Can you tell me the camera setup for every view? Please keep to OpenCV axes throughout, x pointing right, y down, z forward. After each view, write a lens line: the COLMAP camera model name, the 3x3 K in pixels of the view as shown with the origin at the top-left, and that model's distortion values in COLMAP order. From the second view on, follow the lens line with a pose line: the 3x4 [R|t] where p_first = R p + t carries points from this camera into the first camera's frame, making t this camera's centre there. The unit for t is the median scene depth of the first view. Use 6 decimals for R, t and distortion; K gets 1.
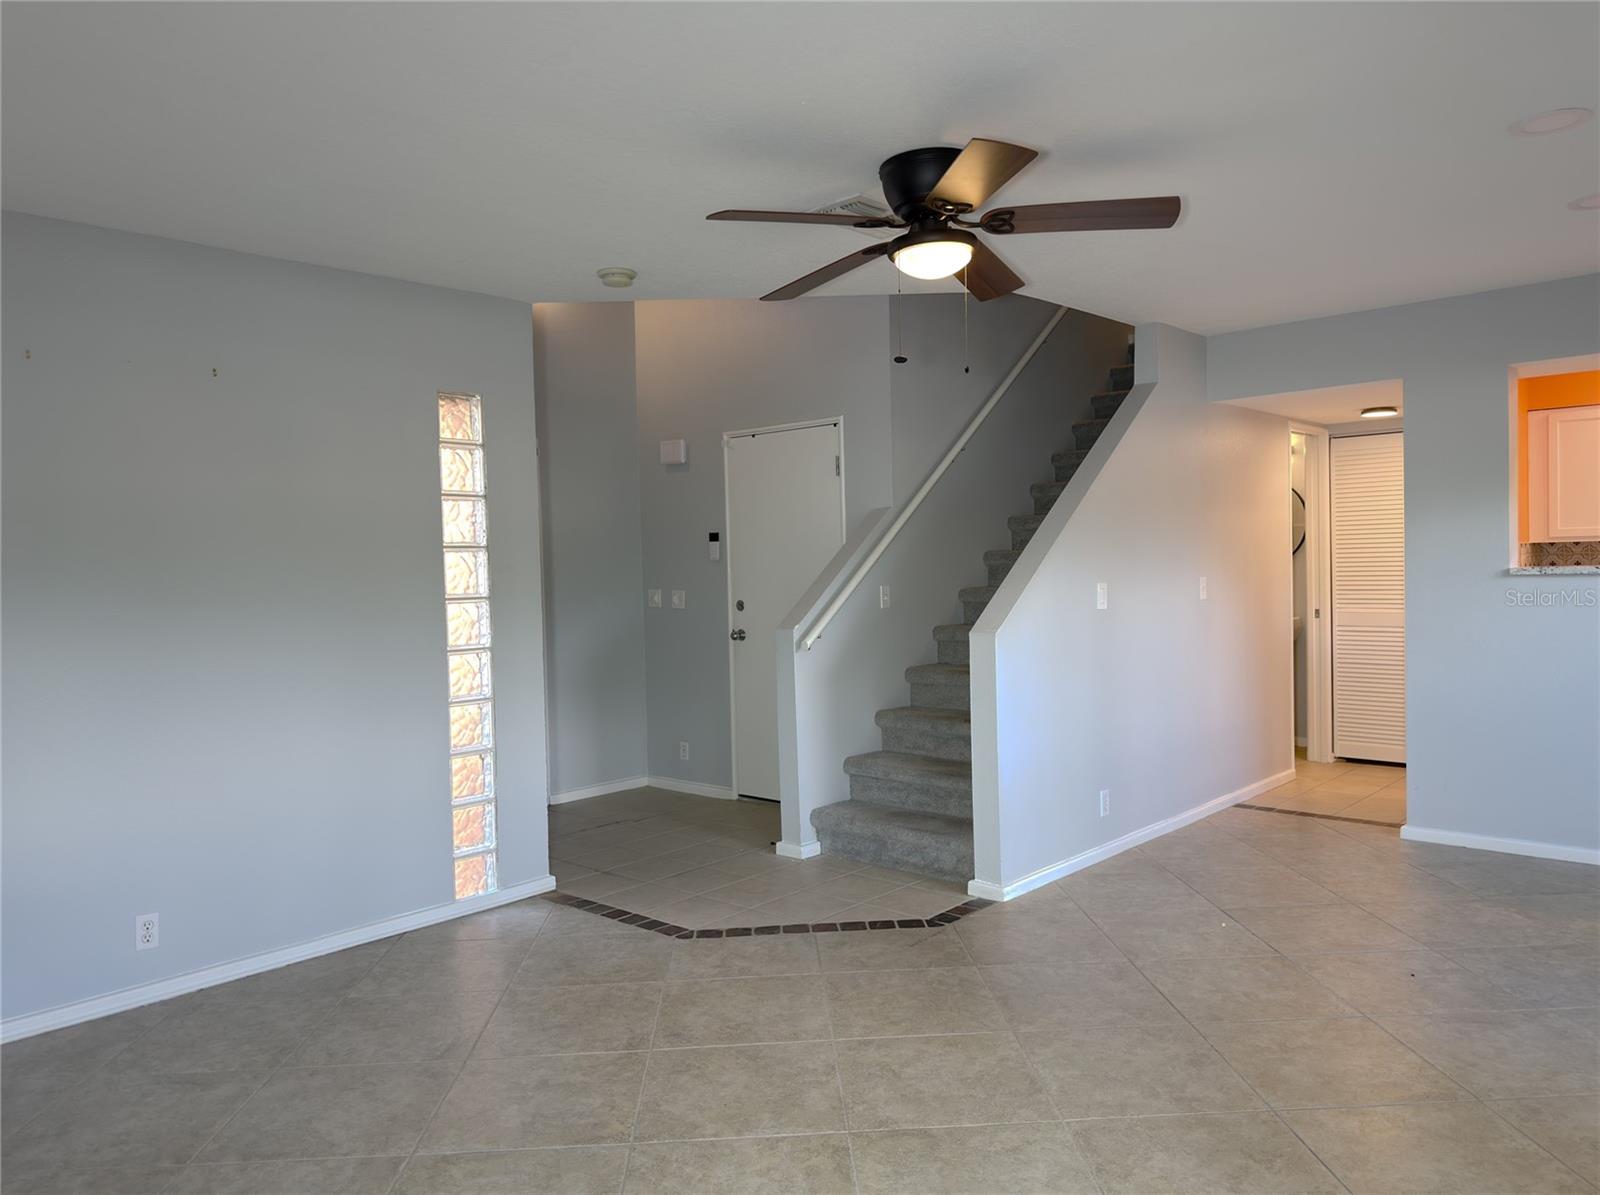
lens RADIAL K [[1104.6, 0, 800.0], [0, 1104.6, 597.5], [0, 0, 1]] dist [0.002229, -0.000490]
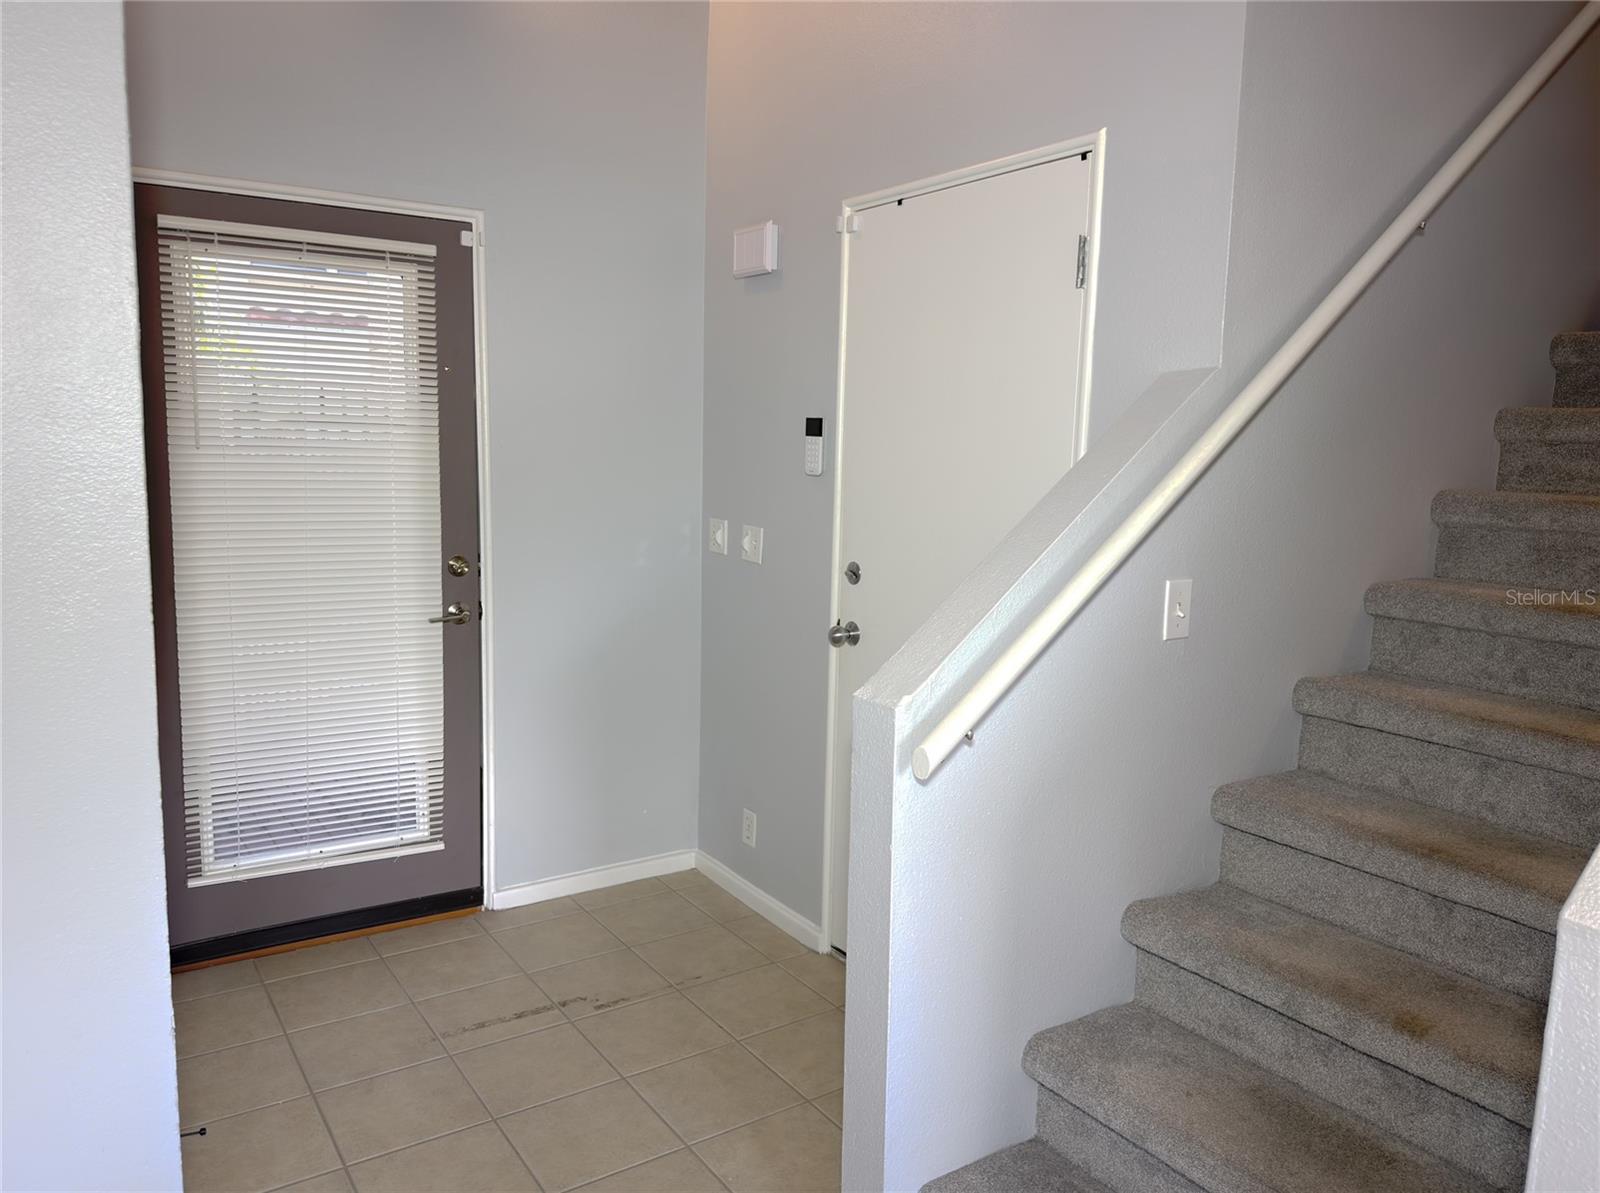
lens RADIAL K [[1200.5, 0, 767.1], [0, 1200.5, 603.8], [0, 0, 1]] dist [0.033556, -0.004722]
pose [[0.969703, 0.080381, -0.230683, 0.032237], [-0.057156, 0.992758, 0.105663, -0.034035], [0.237505, -0.089277, 0.967275, 0.507846]]
